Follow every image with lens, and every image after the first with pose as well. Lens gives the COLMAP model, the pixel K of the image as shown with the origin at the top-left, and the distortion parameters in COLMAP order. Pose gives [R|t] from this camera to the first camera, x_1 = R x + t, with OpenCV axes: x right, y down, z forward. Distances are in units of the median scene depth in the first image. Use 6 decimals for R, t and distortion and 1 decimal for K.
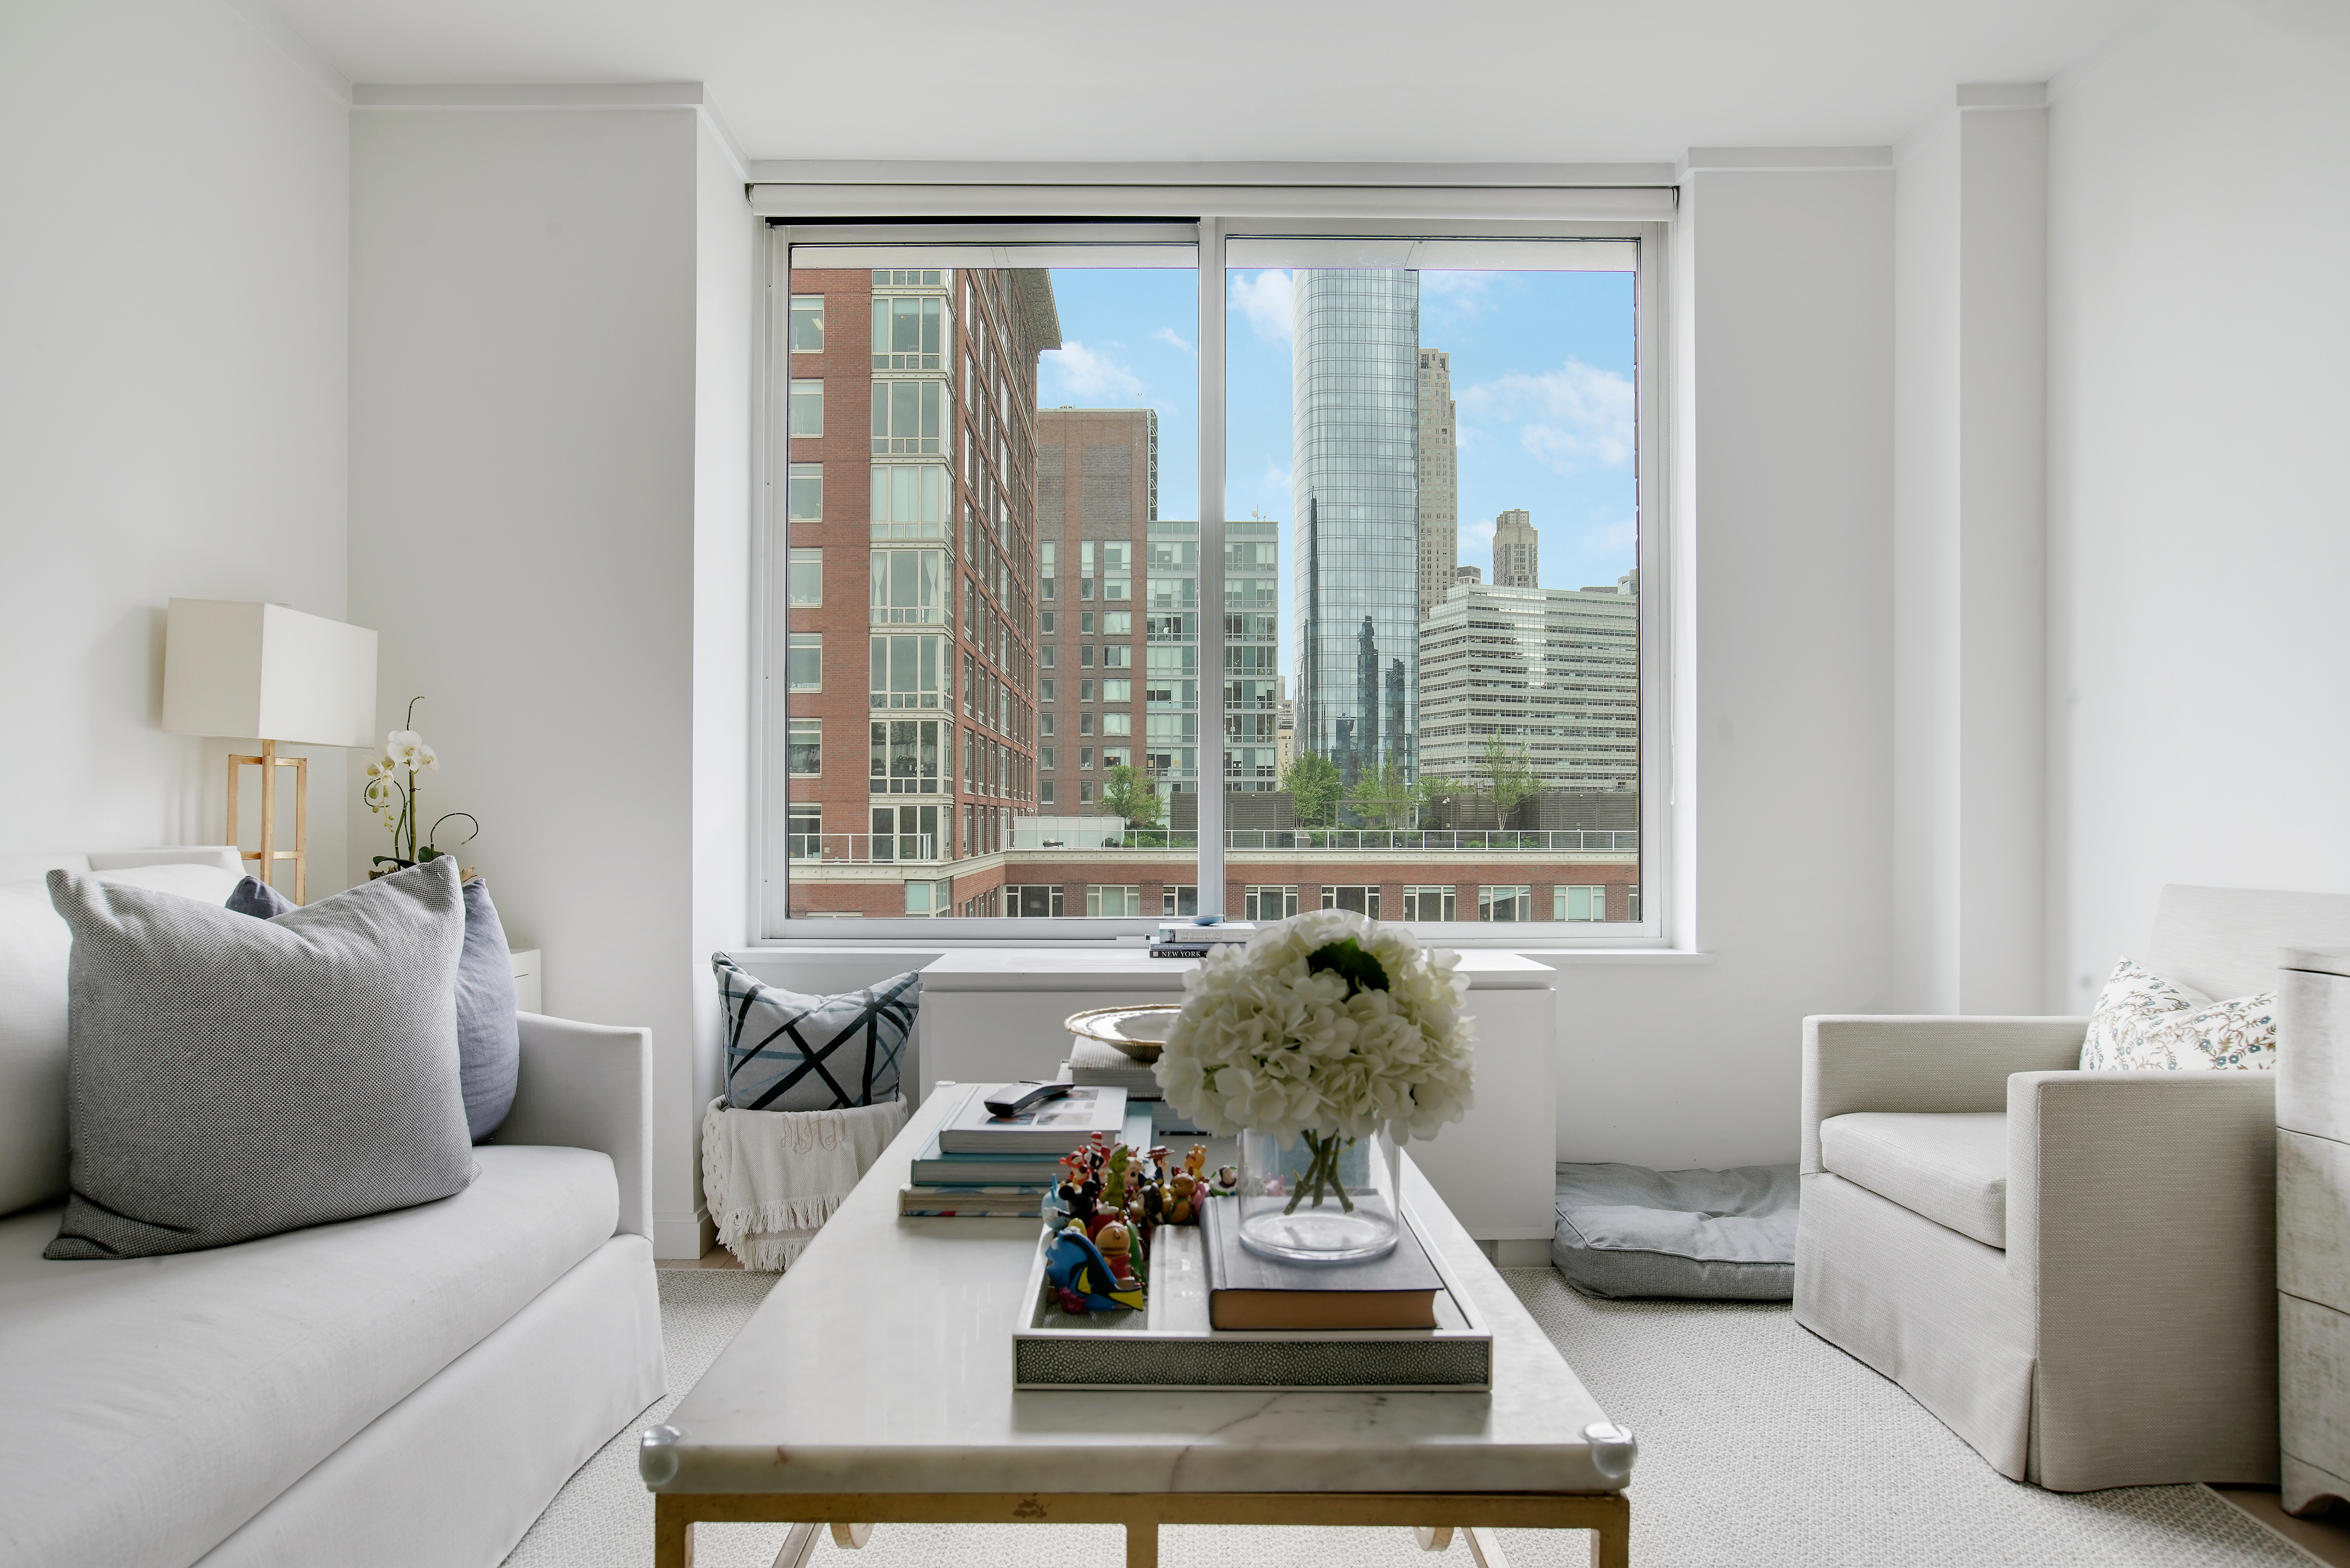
lens RADIAL K [[1421.4, 0, 1173.0], [0, 1421.4, 800.1], [0, 0, 1]] dist [-0.021186, 0.015527]
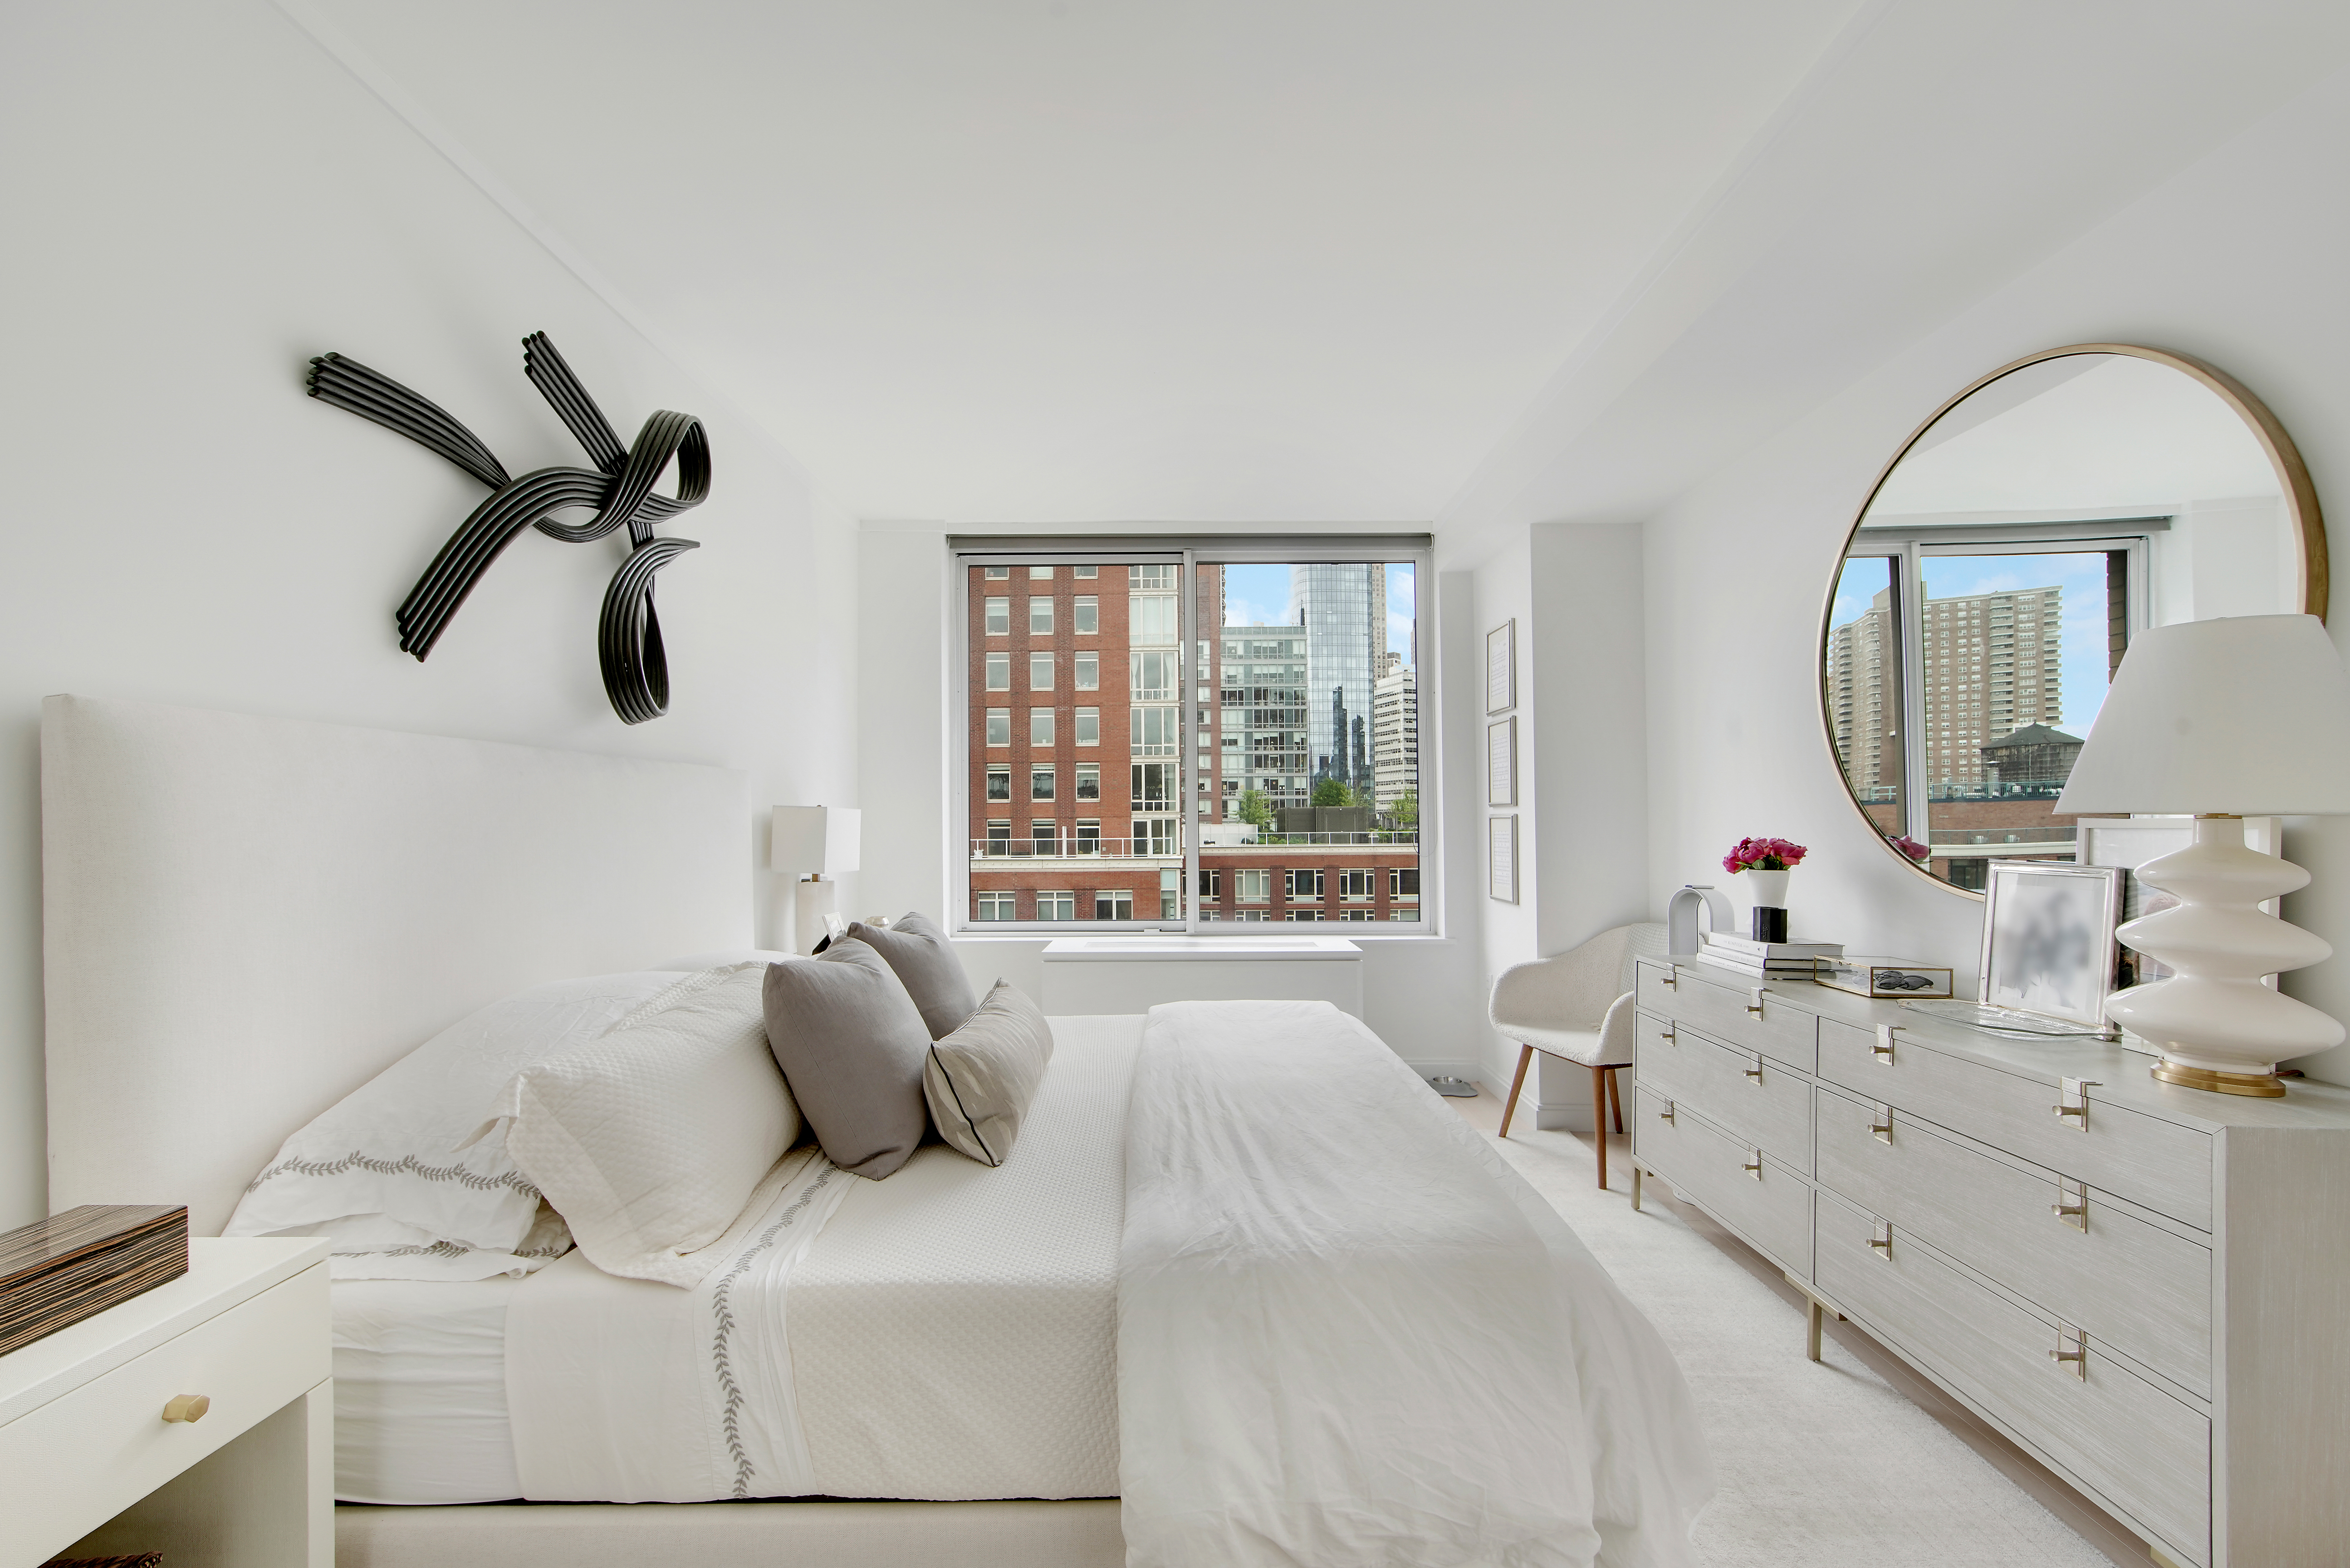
lens RADIAL K [[952.0, 0, 1158.6], [0, 952.0, 804.3], [0, 0, 1]] dist [-0.001391, 0.000469]
pose [[0.999698, -0.011075, -0.021924, -0.154942], [0.010928, 0.999917, -0.006852, -0.004684], [0.021998, 0.006611, 0.999736, -0.023171]]
